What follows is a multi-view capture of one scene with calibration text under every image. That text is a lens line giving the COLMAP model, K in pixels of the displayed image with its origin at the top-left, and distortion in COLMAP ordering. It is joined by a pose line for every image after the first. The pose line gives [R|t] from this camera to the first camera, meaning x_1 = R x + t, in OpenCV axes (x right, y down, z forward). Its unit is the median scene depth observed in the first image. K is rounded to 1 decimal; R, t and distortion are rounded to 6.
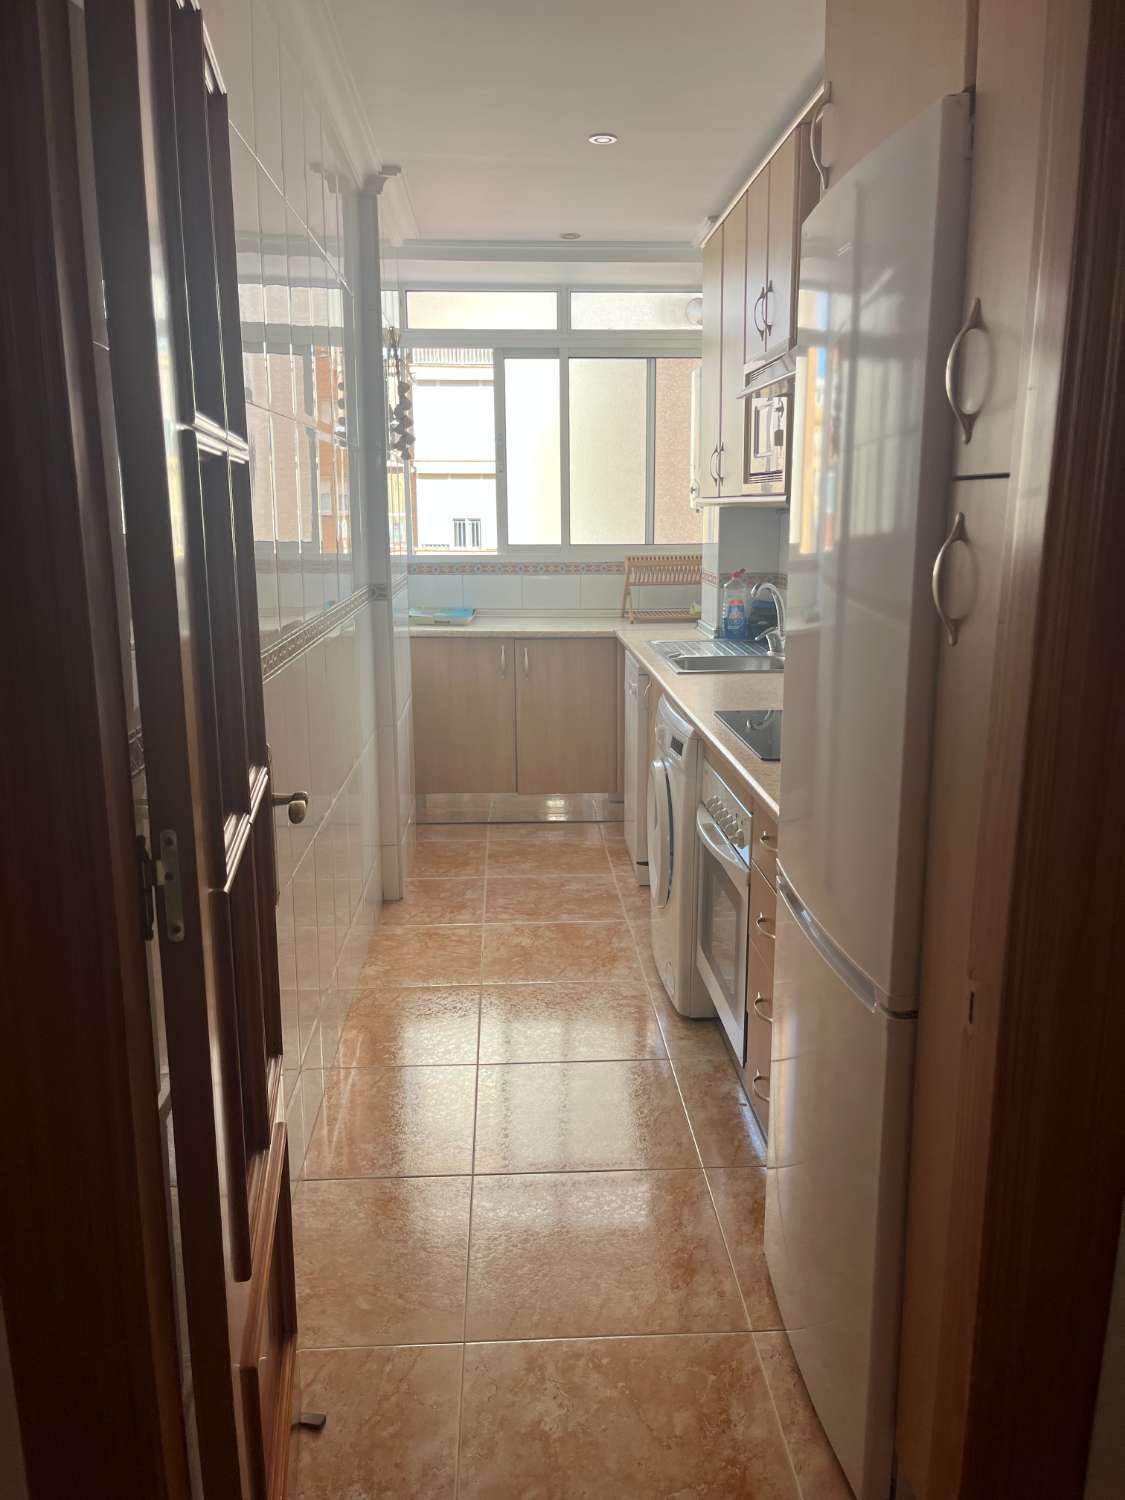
lens RADIAL K [[1152.1, 0, 548.4], [0, 1152.1, 752.5], [0, 0, 1]] dist [0.053992, -0.070383]
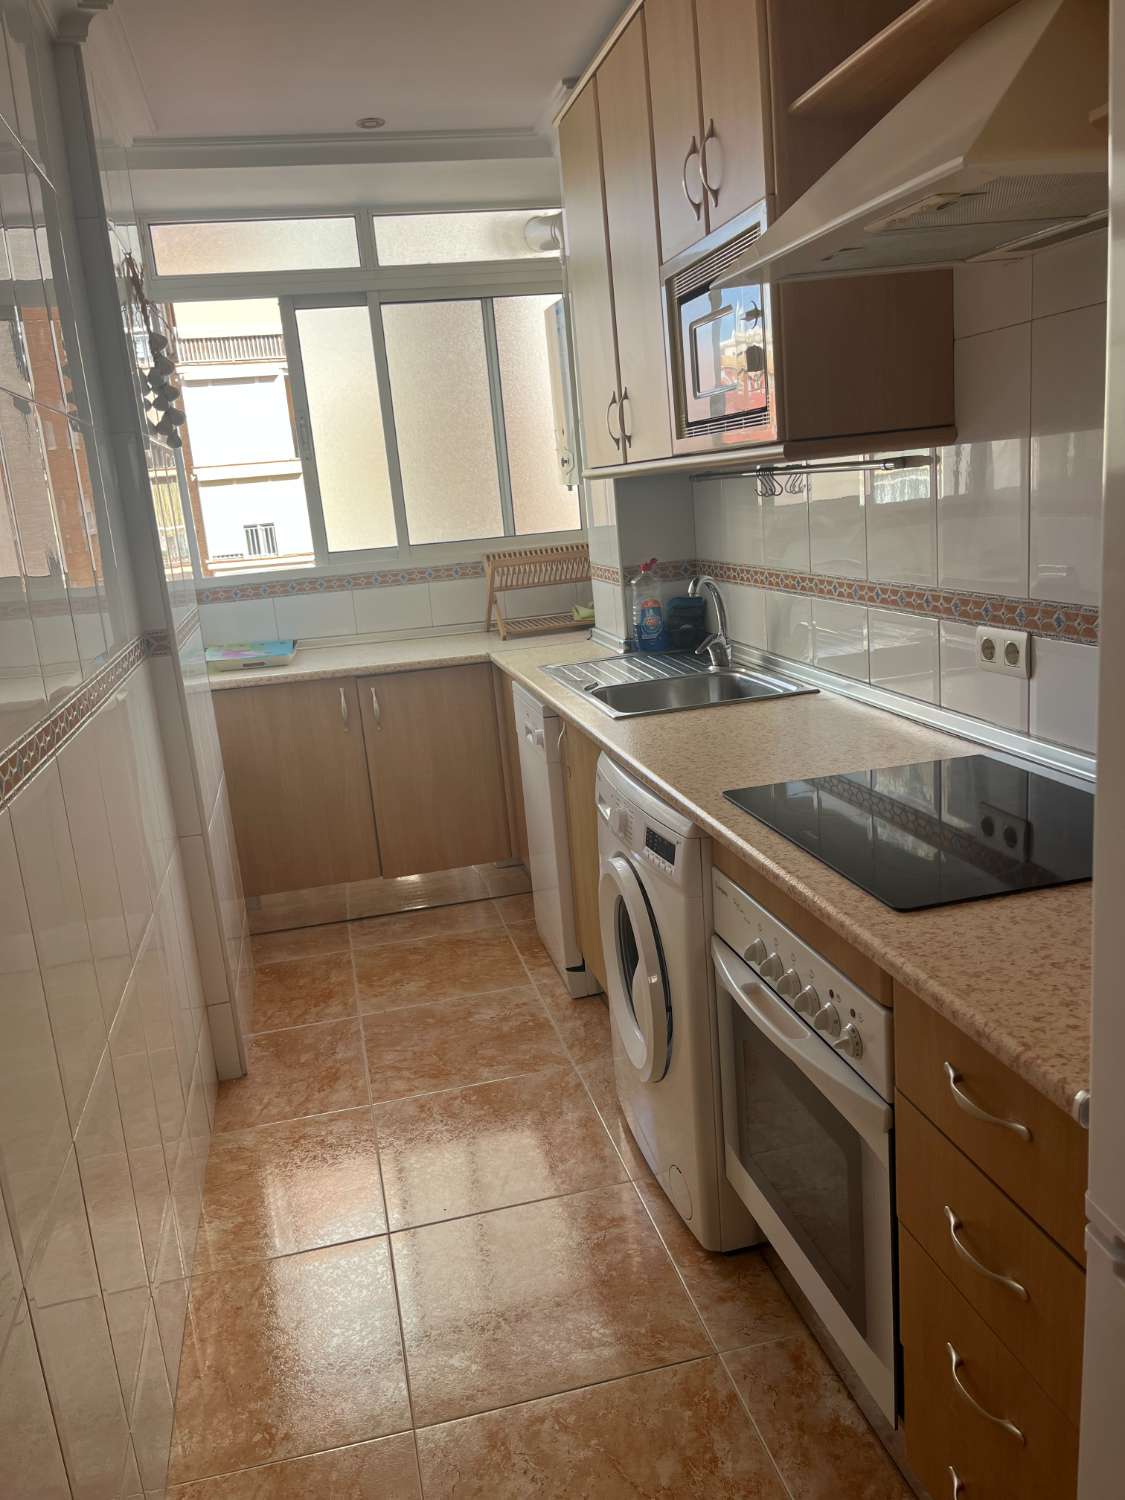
lens RADIAL K [[1152.1, 0, 550.4], [0, 1152.1, 750.8], [0, 0, 1]] dist [0.053992, -0.070383]
pose [[0.981132, -0.118207, 0.152997, -0.028311], [0.117199, 0.992986, 0.015621, -0.053026], [-0.153770, 0.002605, 0.988103, 0.261907]]
